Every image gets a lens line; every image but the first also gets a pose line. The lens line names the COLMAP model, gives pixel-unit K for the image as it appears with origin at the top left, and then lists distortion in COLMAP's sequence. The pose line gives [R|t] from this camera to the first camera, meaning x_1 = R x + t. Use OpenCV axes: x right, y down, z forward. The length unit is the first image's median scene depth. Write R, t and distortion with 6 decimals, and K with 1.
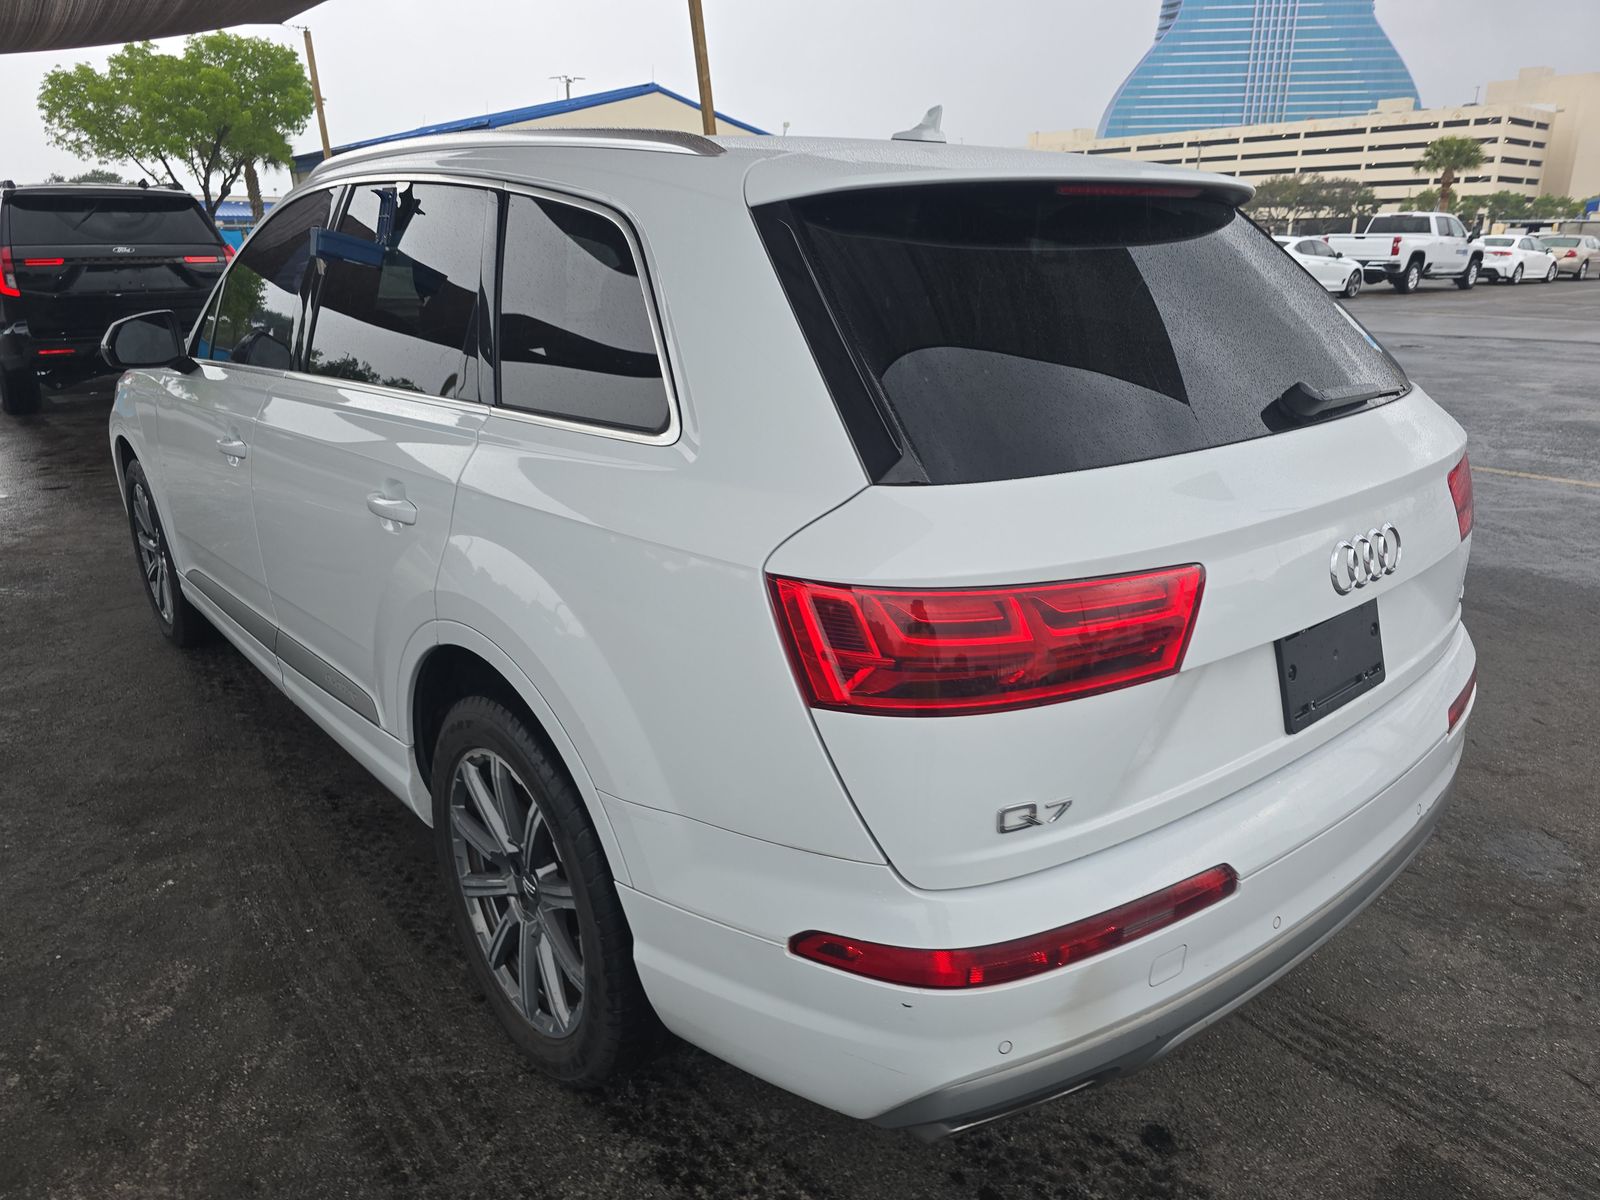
lens RADIAL K [[1095.6, 0, 783.3], [0, 1095.6, 627.8], [0, 0, 1]] dist [0.026923, -0.026664]
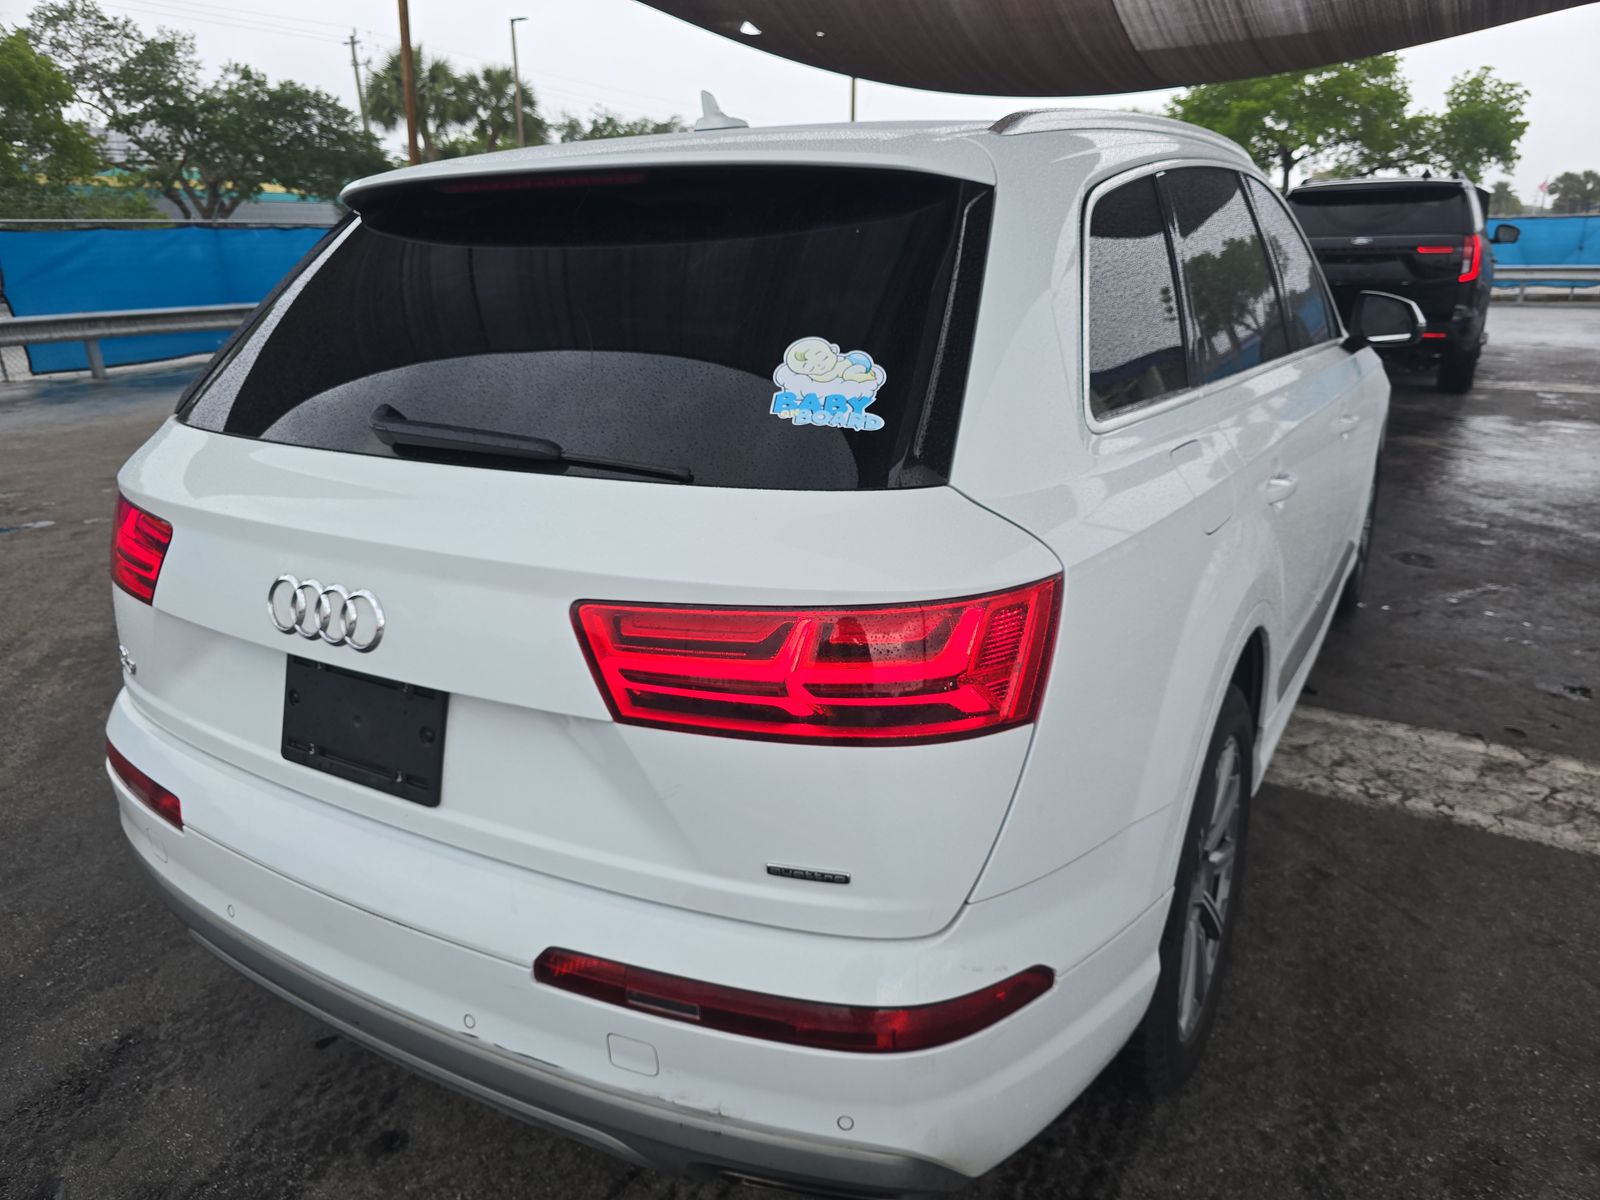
lens RADIAL K [[1063.2, 0, 800.0], [0, 1063.2, 600.0], [0, 0, 1]] dist [0.032550, -0.029167]
pose [[0.304301, 0.298722, -0.904525, 1.241480], [-0.295345, 0.932351, 0.208552, -0.316705], [0.905634, 0.203684, 0.371942, 0.908944]]
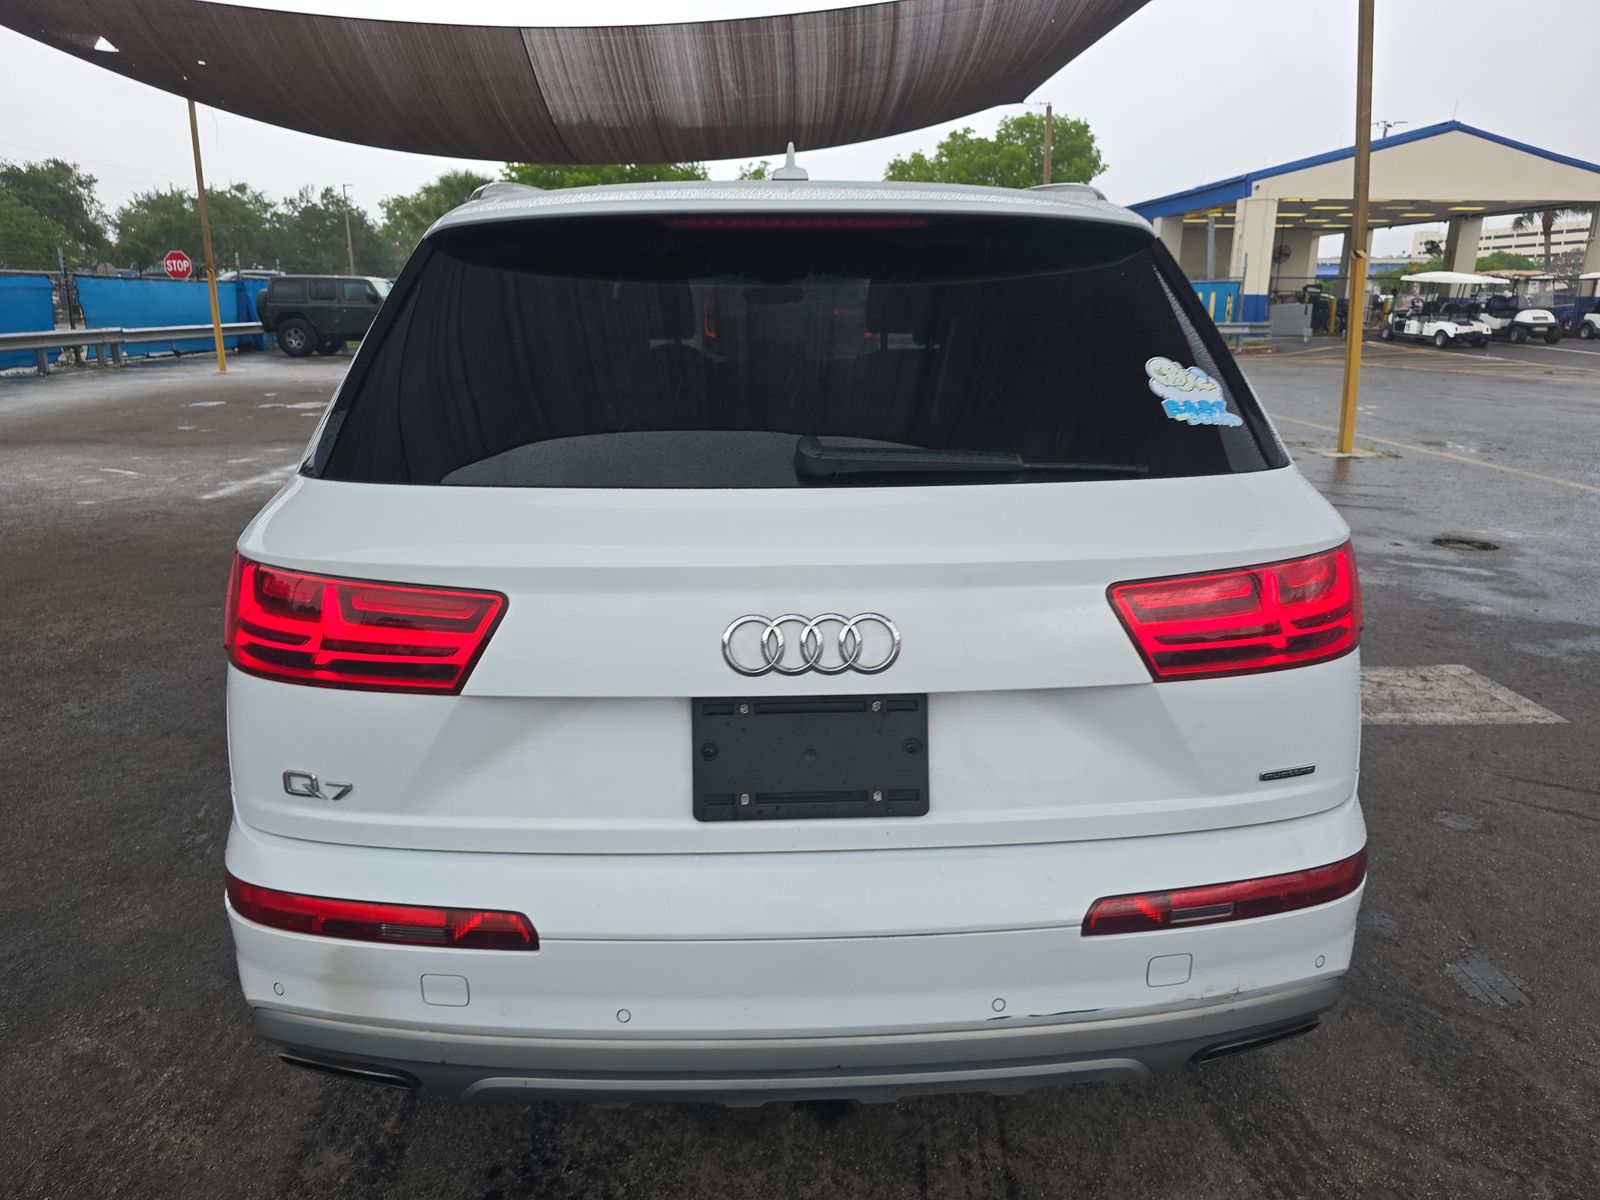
lens RADIAL K [[1095.6, 0, 783.3], [0, 1095.6, 627.8], [0, 0, 1]] dist [0.026923, -0.026664]
pose [[0.774523, 0.183513, -0.605340, 0.908196], [-0.212160, 0.976923, 0.024705, -0.081928], [0.595904, 0.109295, 0.795583, 0.288410]]
